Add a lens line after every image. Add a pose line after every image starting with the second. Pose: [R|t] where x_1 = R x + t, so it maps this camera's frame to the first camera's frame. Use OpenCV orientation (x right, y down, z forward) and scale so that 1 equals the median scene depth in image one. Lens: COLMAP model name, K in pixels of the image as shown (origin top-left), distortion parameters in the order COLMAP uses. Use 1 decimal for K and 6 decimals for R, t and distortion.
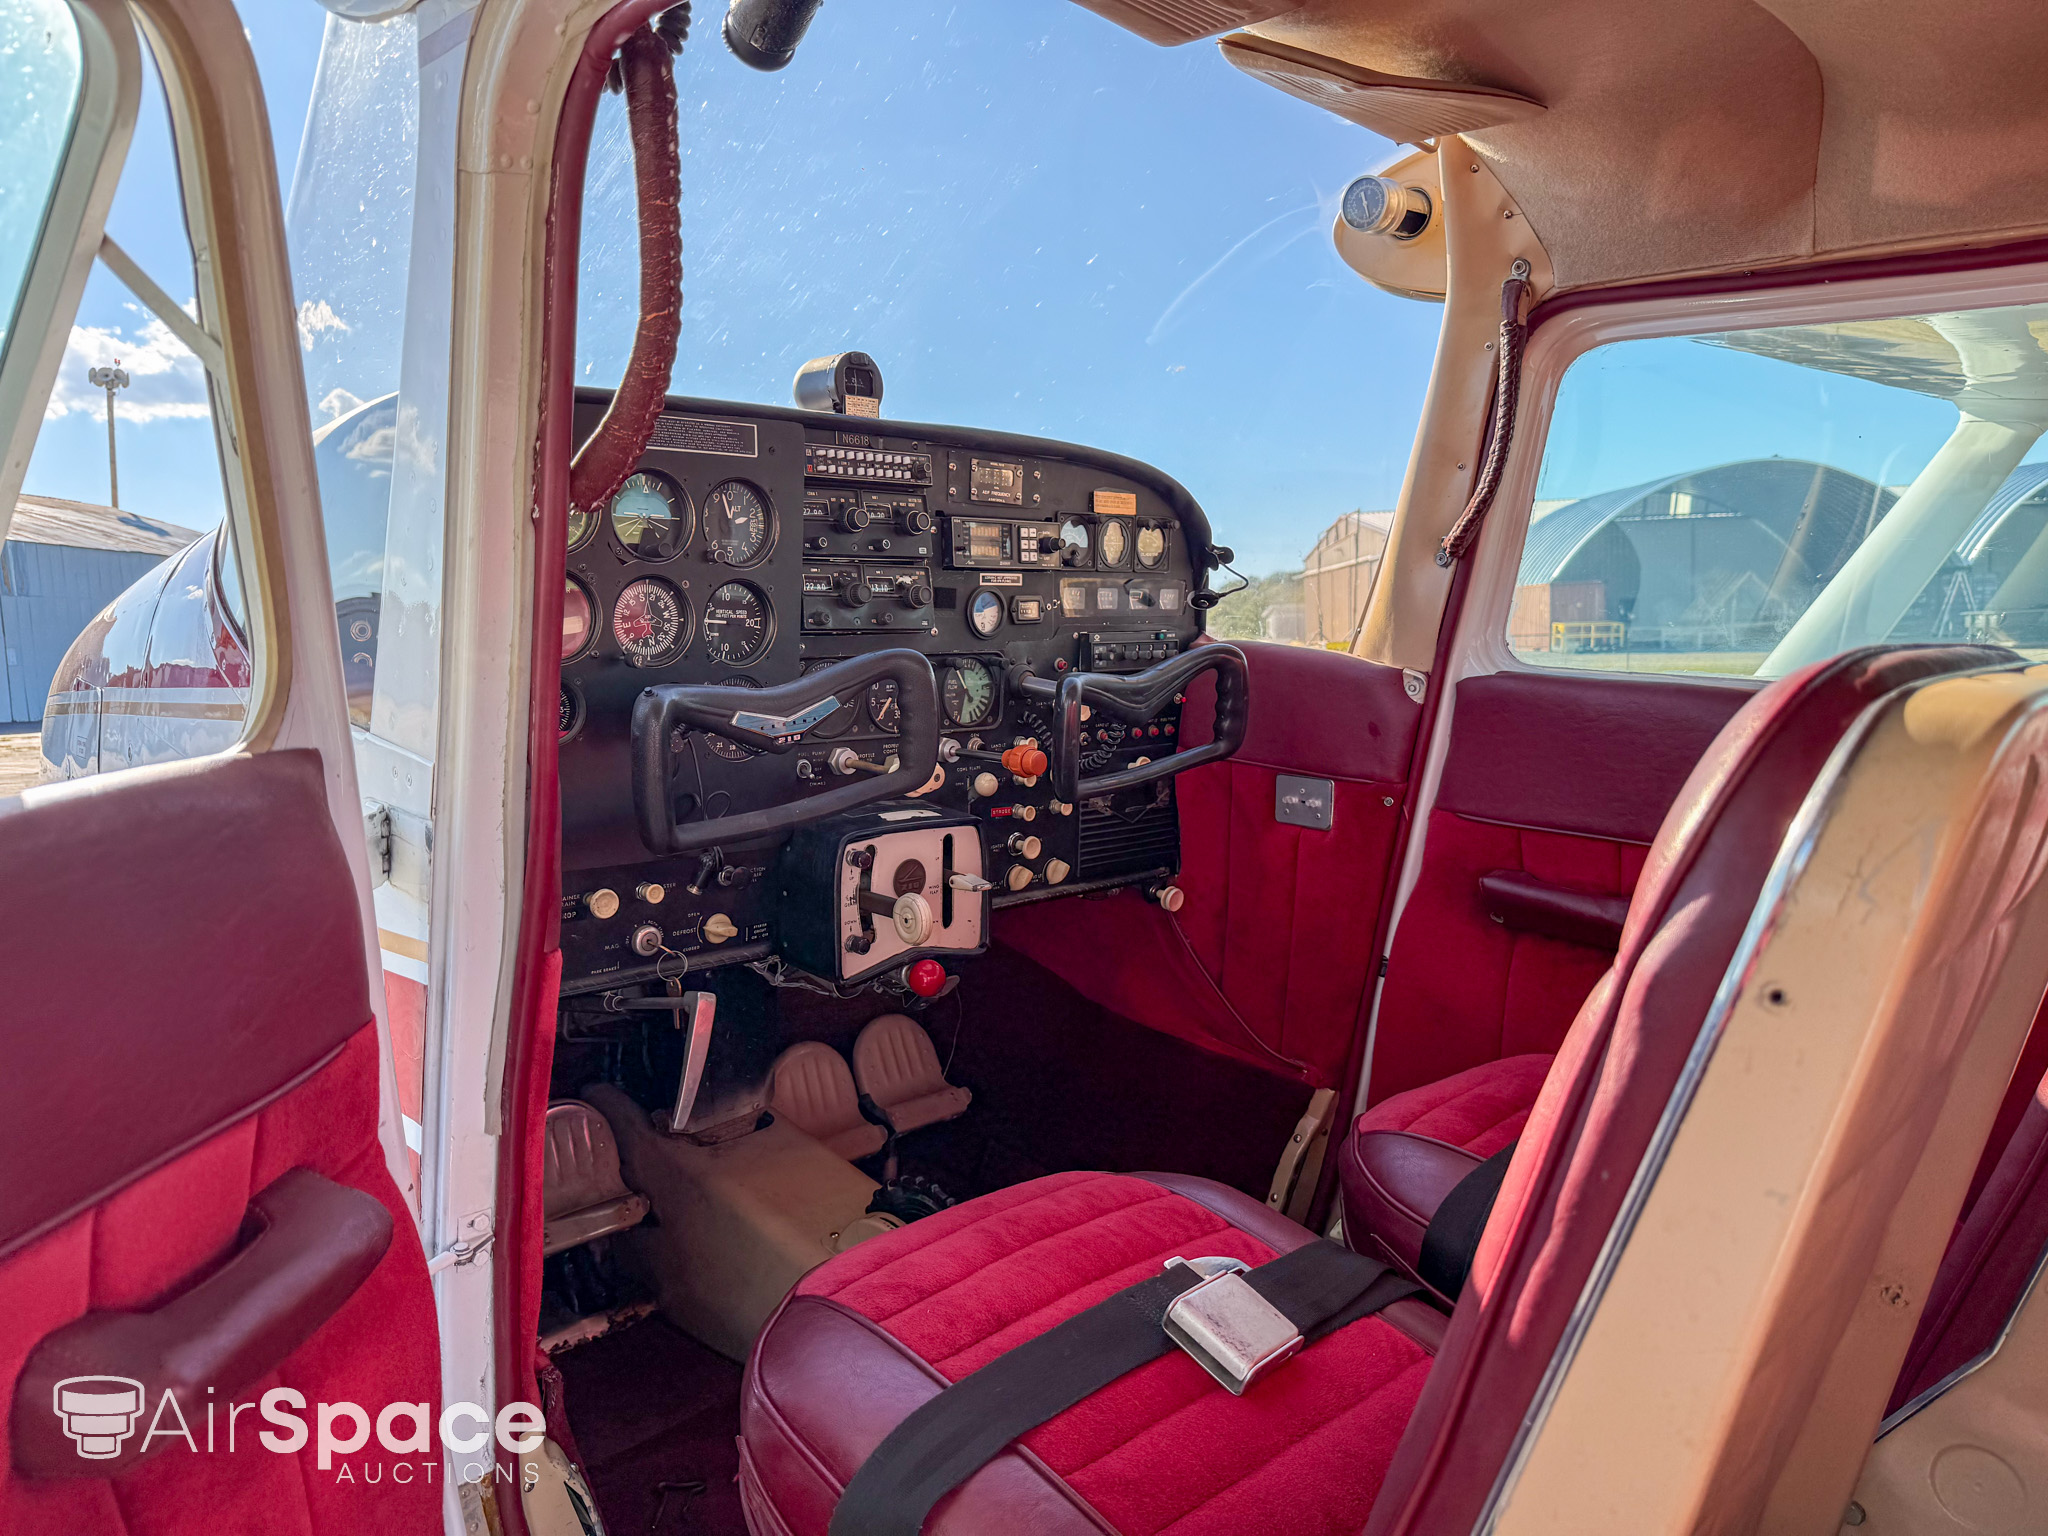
lens RADIAL K [[1415.8, 0, 1036.9], [0, 1415.8, 786.5], [0, 0, 1]] dist [0.067396, -0.076963]
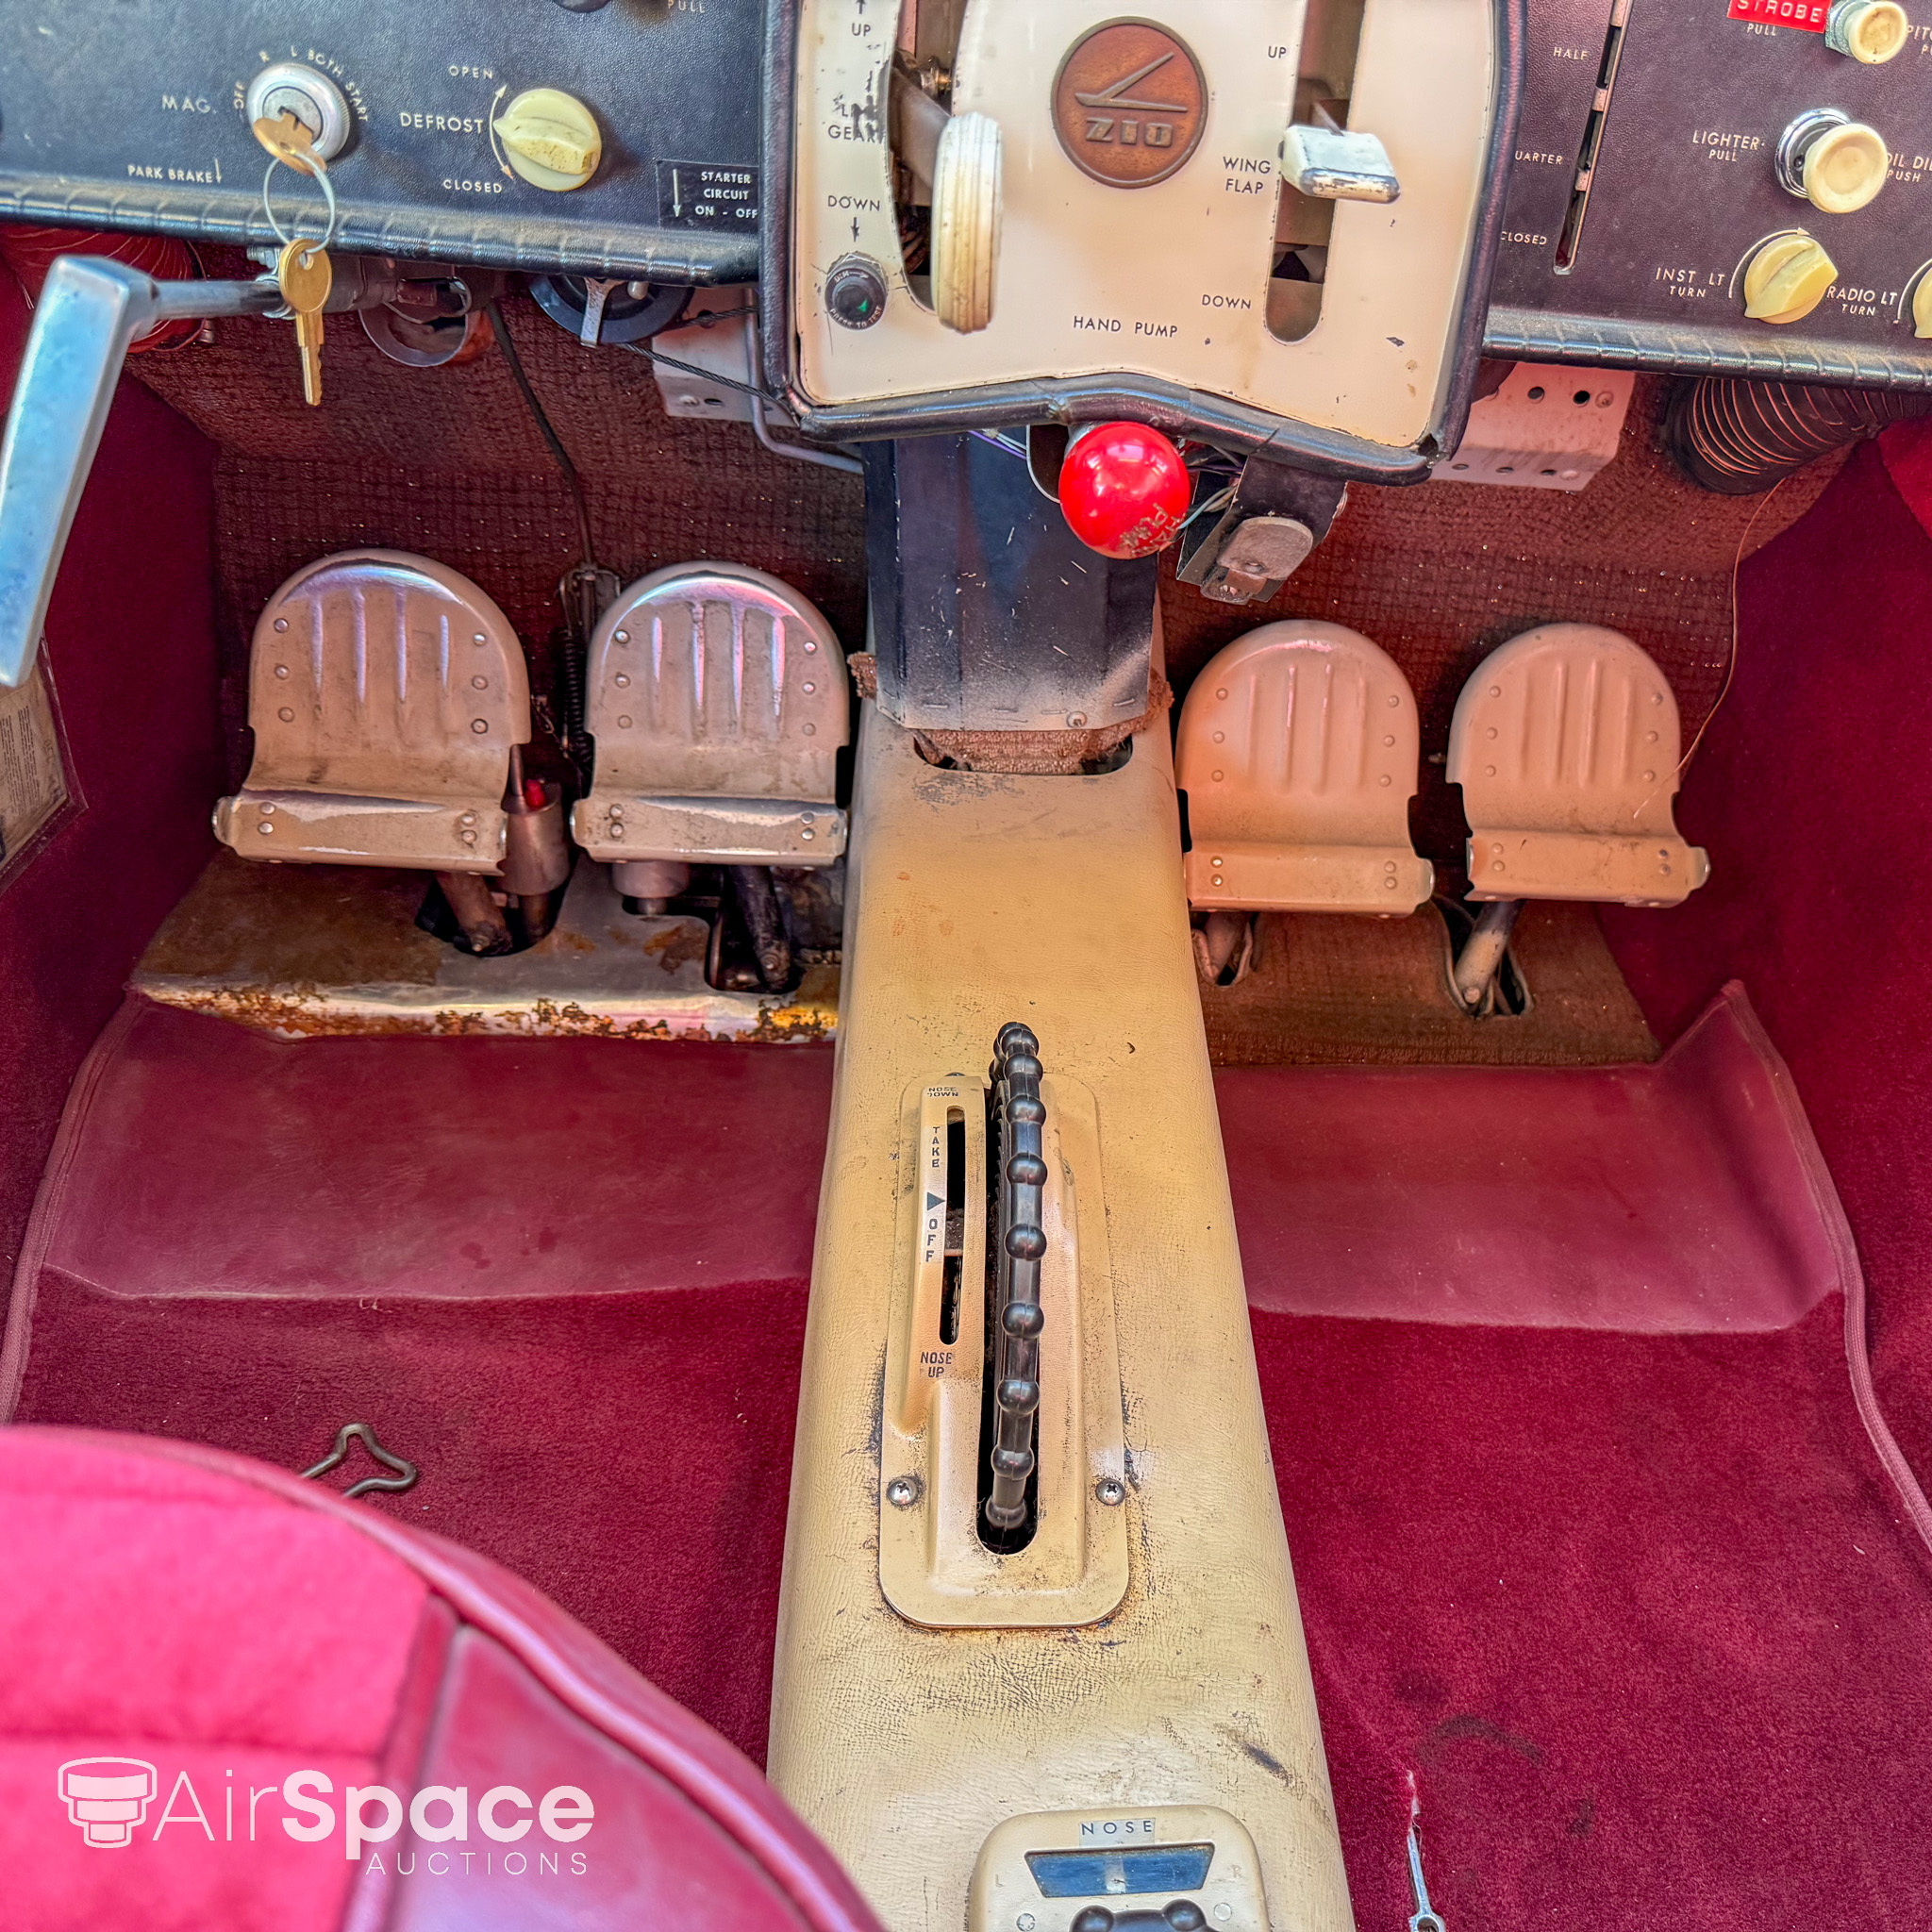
lens RADIAL K [[1828.8, 0, 1177.8], [0, 1828.8, 970.8], [0, 0, 1]] dist [0.068998, -0.123578]
pose [[0.771501, 0.401944, -0.493180, 0.138736], [-0.184941, 0.883371, 0.430641, 0.052347], [0.608755, -0.241031, 0.755858, 0.629334]]
